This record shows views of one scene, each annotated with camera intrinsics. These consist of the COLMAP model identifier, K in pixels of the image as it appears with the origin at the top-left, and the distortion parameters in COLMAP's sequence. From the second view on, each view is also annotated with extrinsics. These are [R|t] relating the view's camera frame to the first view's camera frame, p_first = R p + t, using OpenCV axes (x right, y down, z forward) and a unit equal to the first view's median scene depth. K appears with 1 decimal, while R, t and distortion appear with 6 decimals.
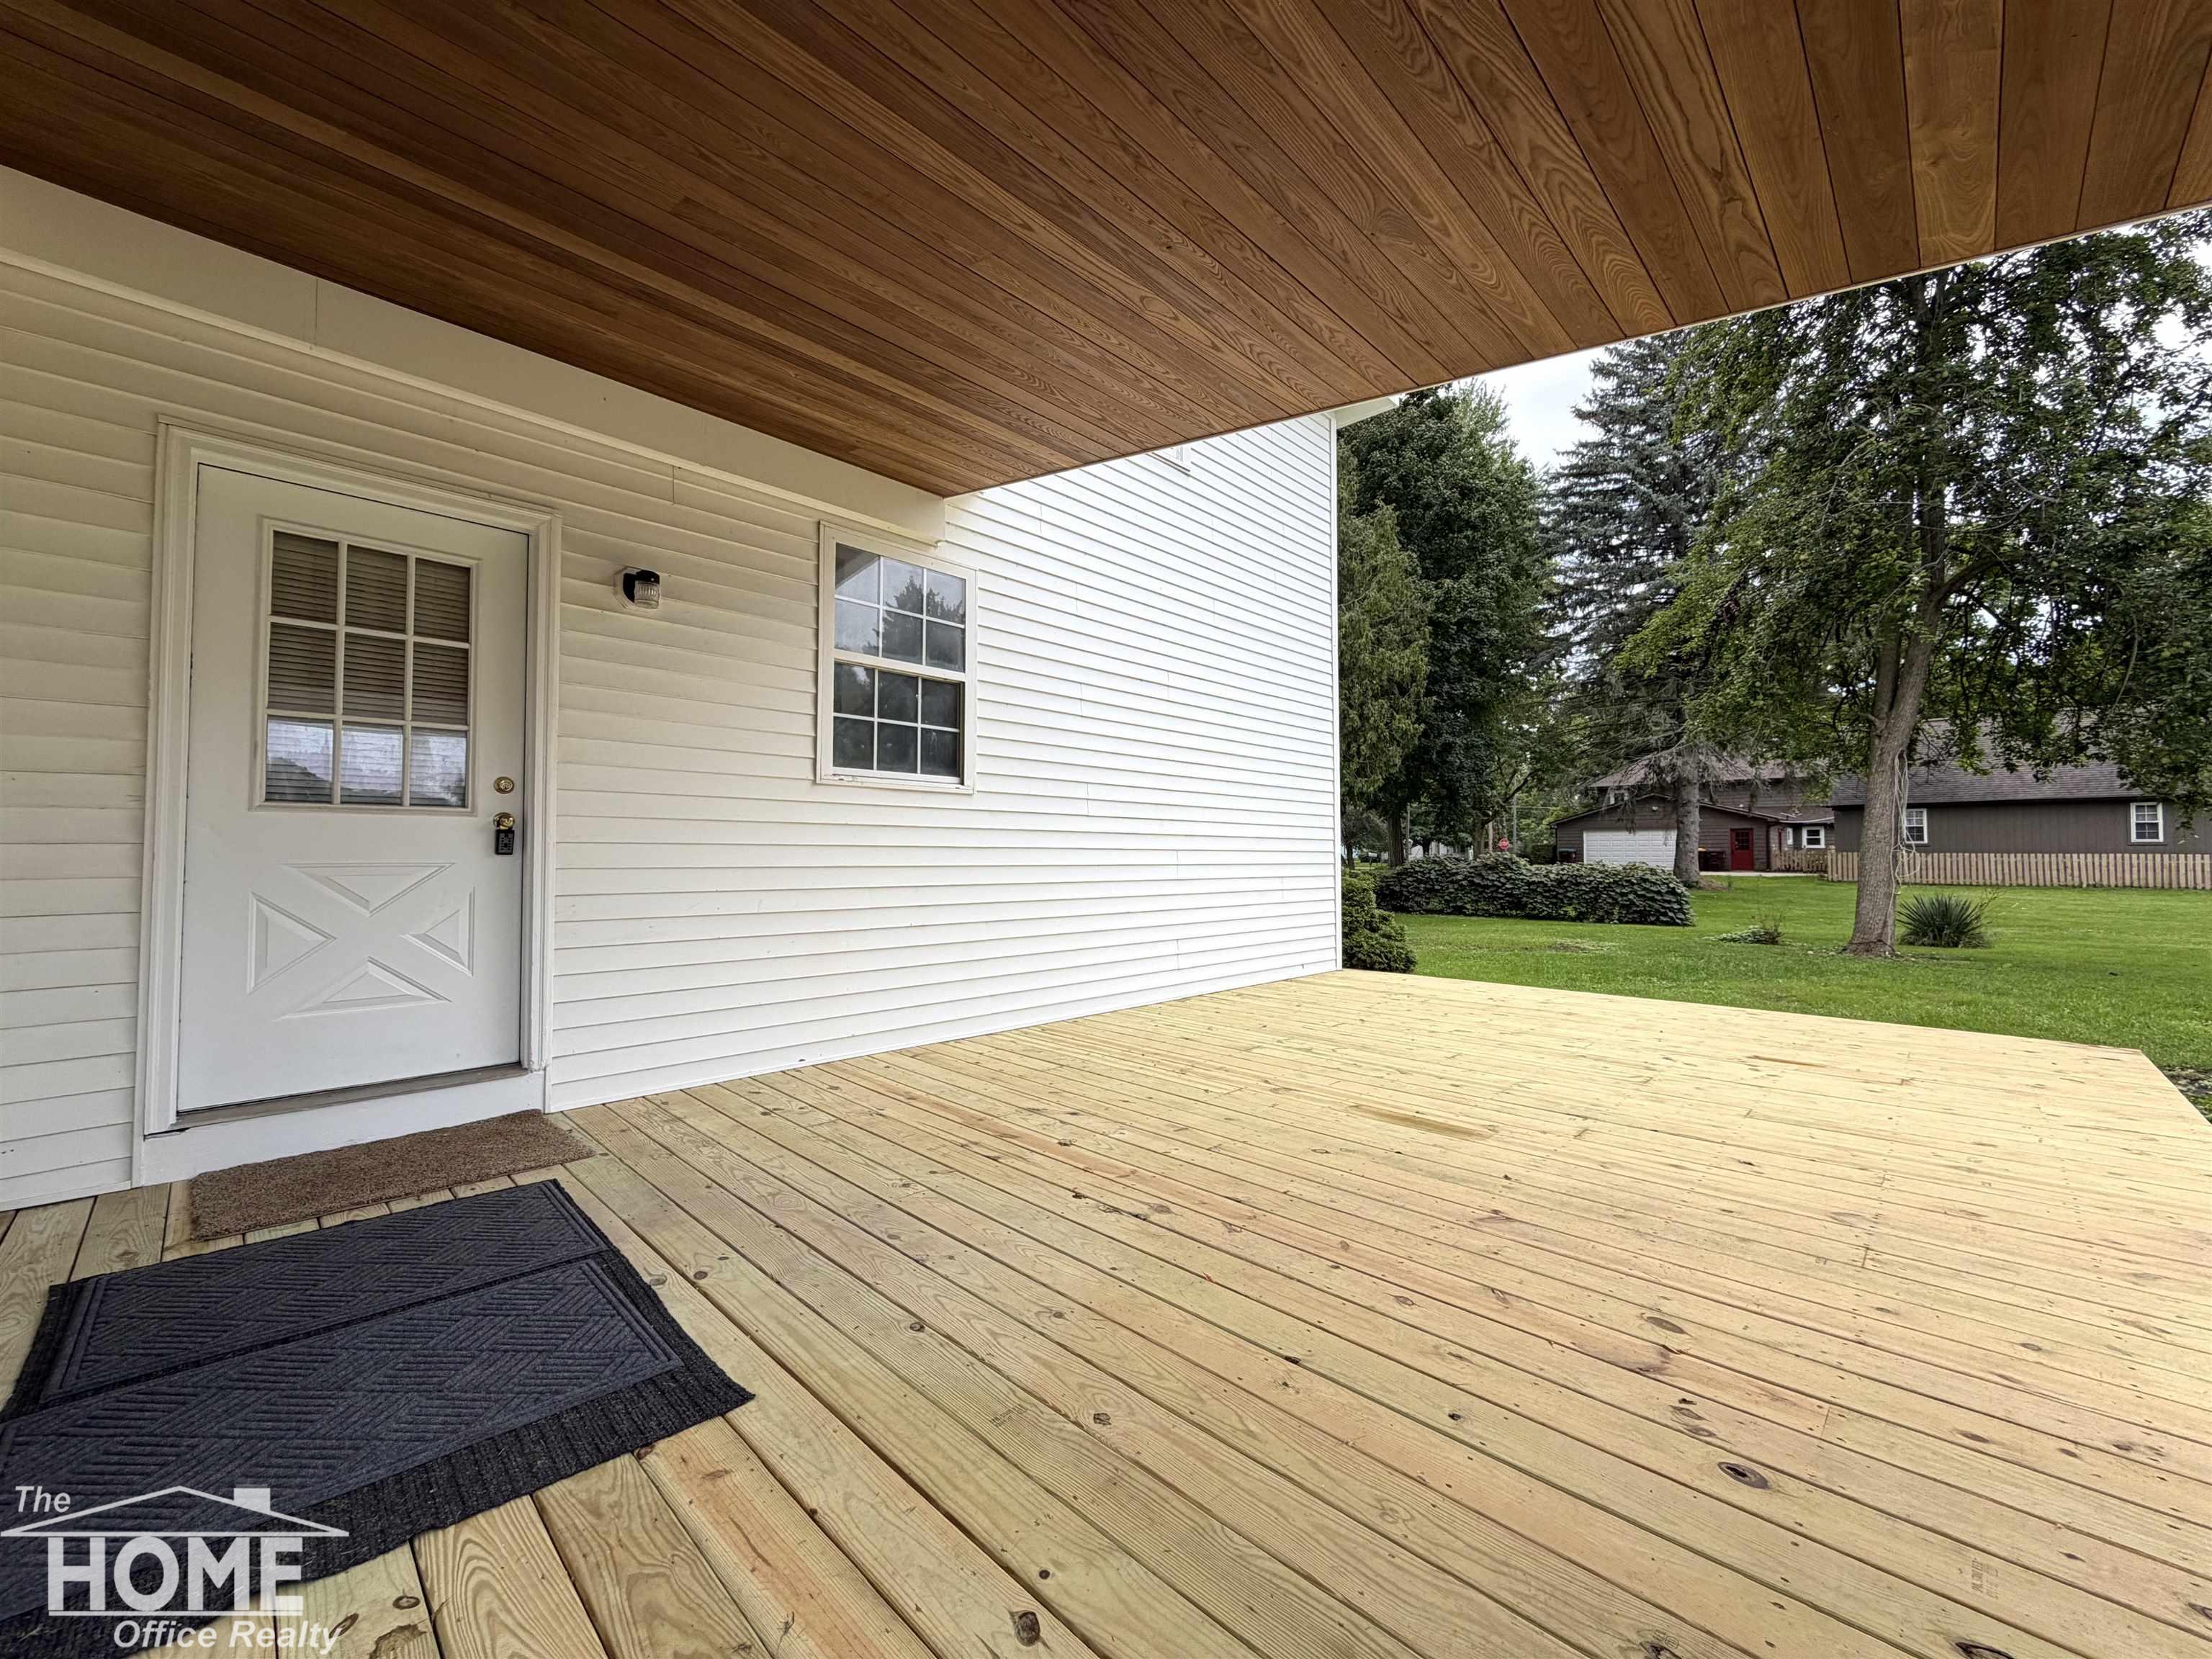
lens RADIAL K [[879.7, 0, 1097.5], [0, 879.7, 834.3], [0, 0, 1]] dist [0.000785, -0.000027]
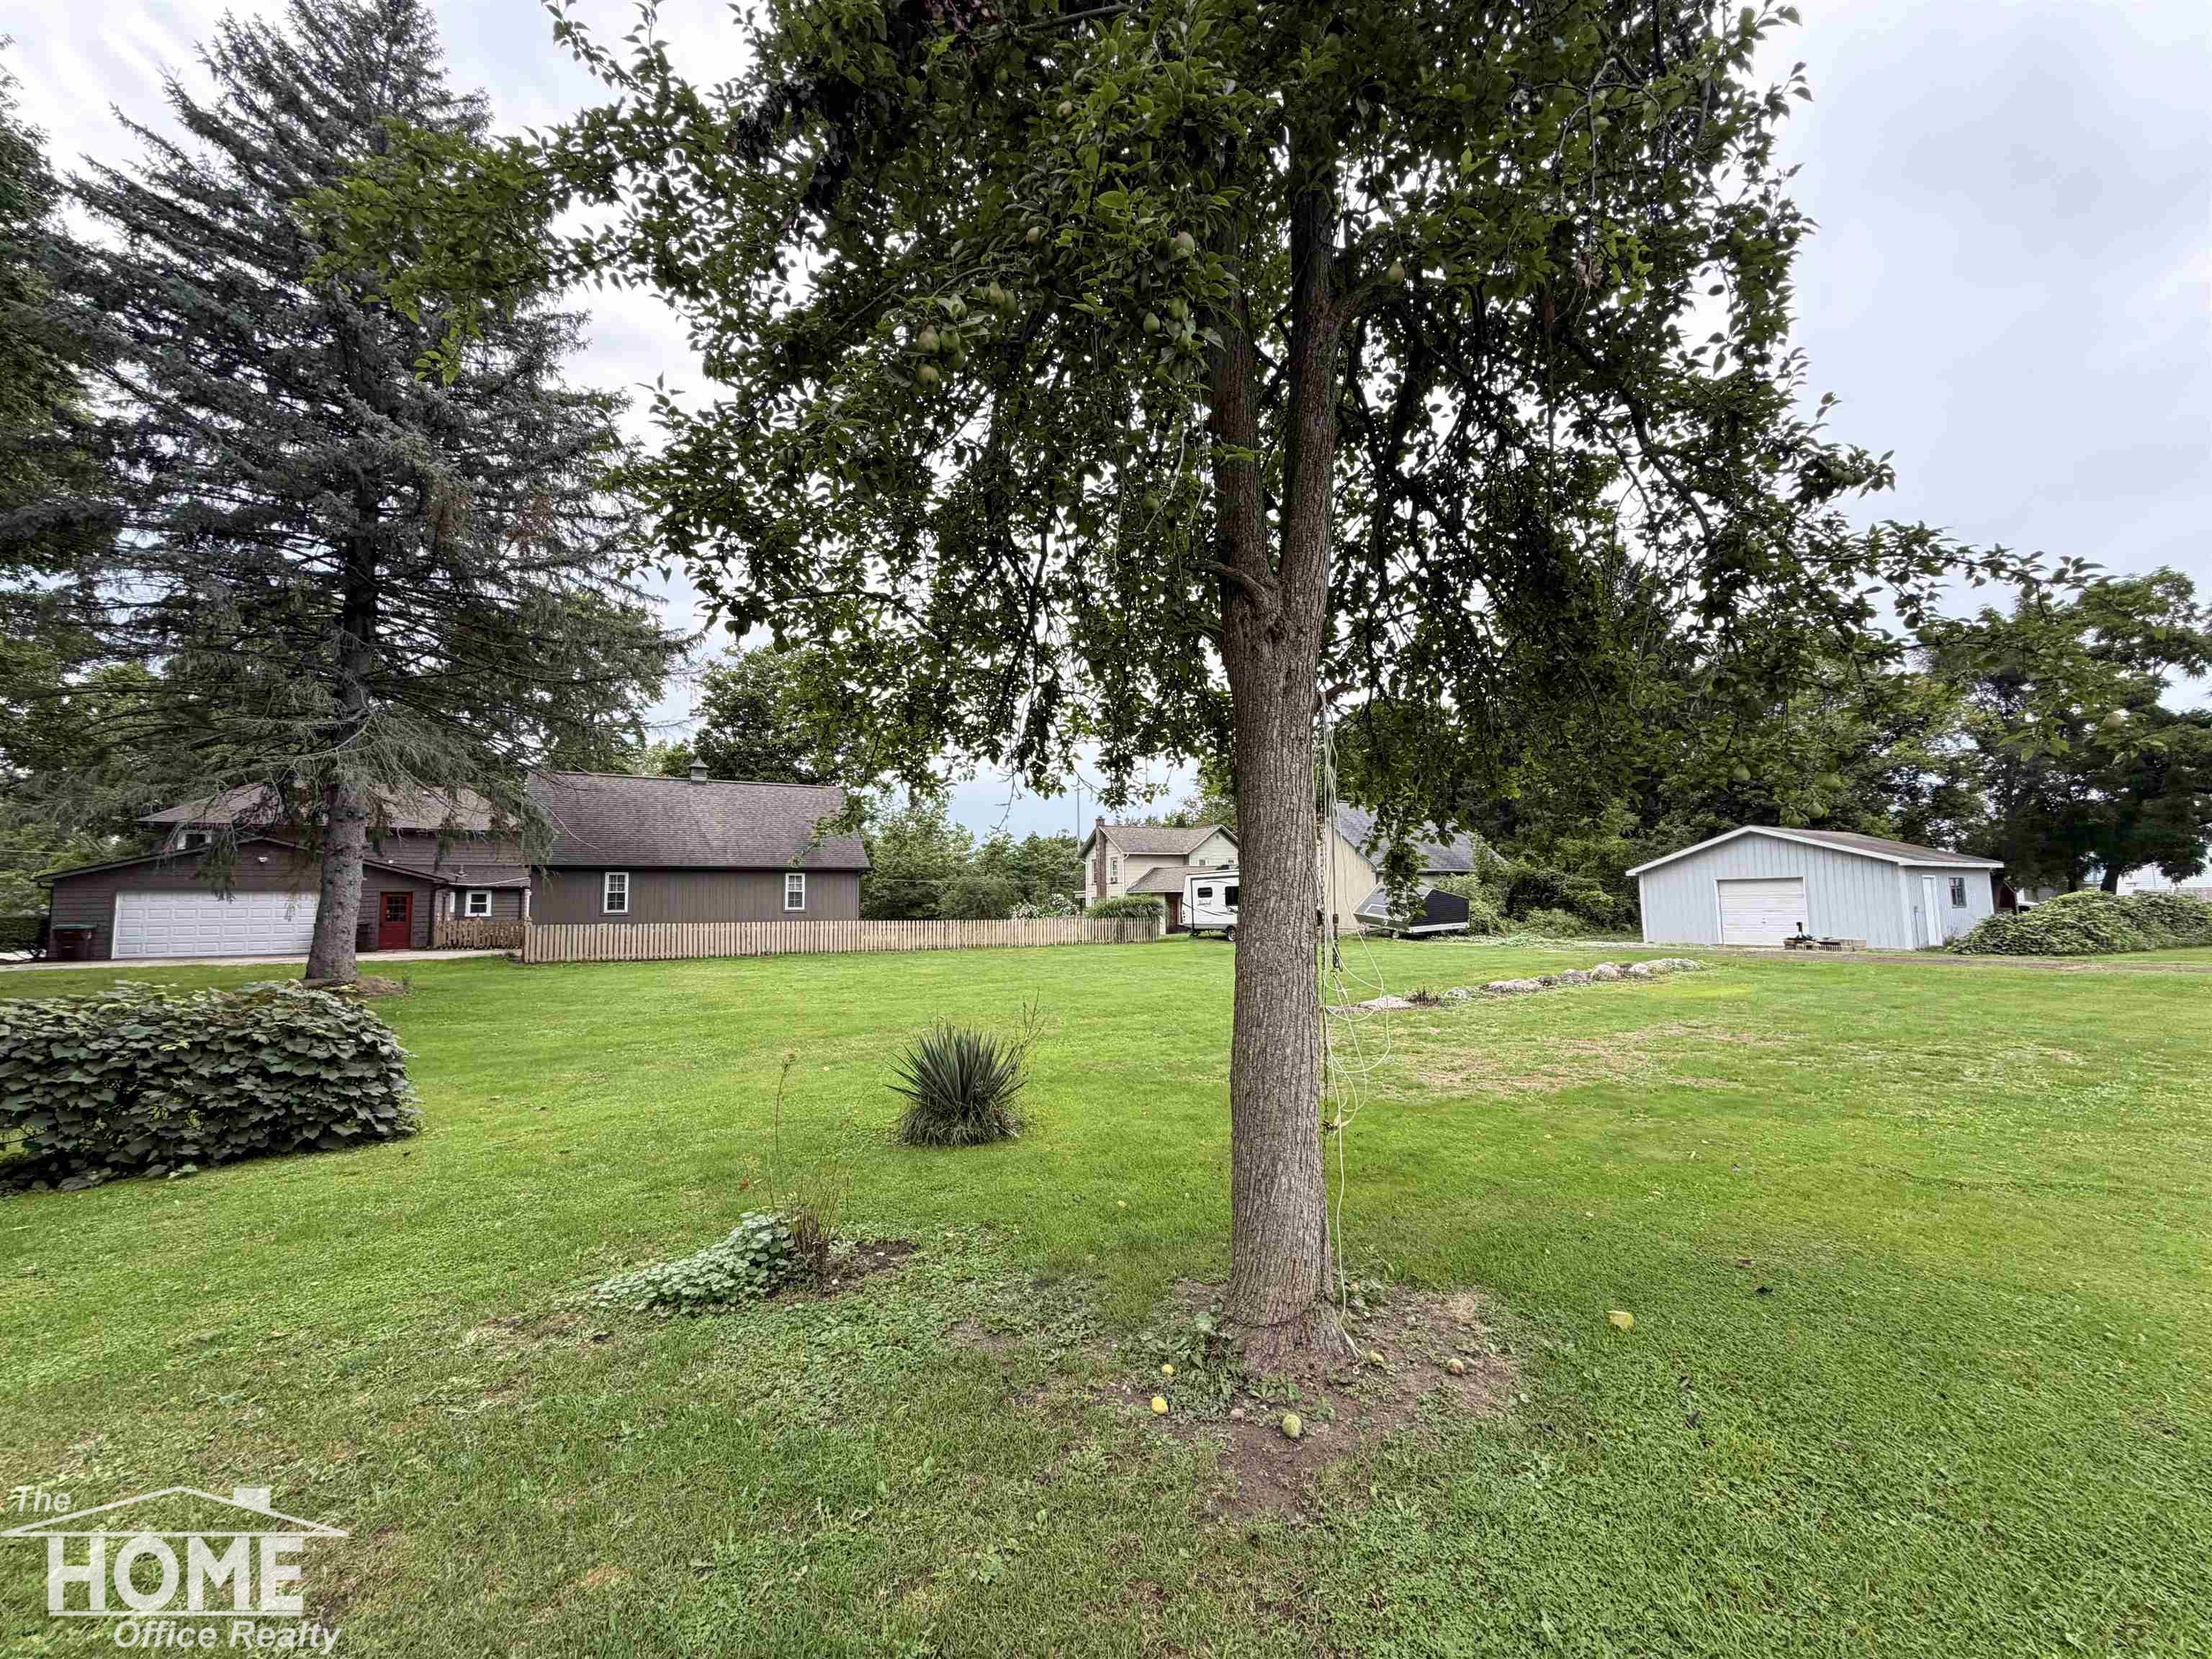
lens RADIAL K [[879.7, 0, 1100.4], [0, 879.7, 826.4], [0, 0, 1]] dist [0.000785, -0.000027]
pose [[0.228744, 0.085252, 0.969746, 0.361090], [-0.008759, 0.996298, -0.085520, -0.007770], [-0.973447, 0.011068, 0.228644, 0.635549]]
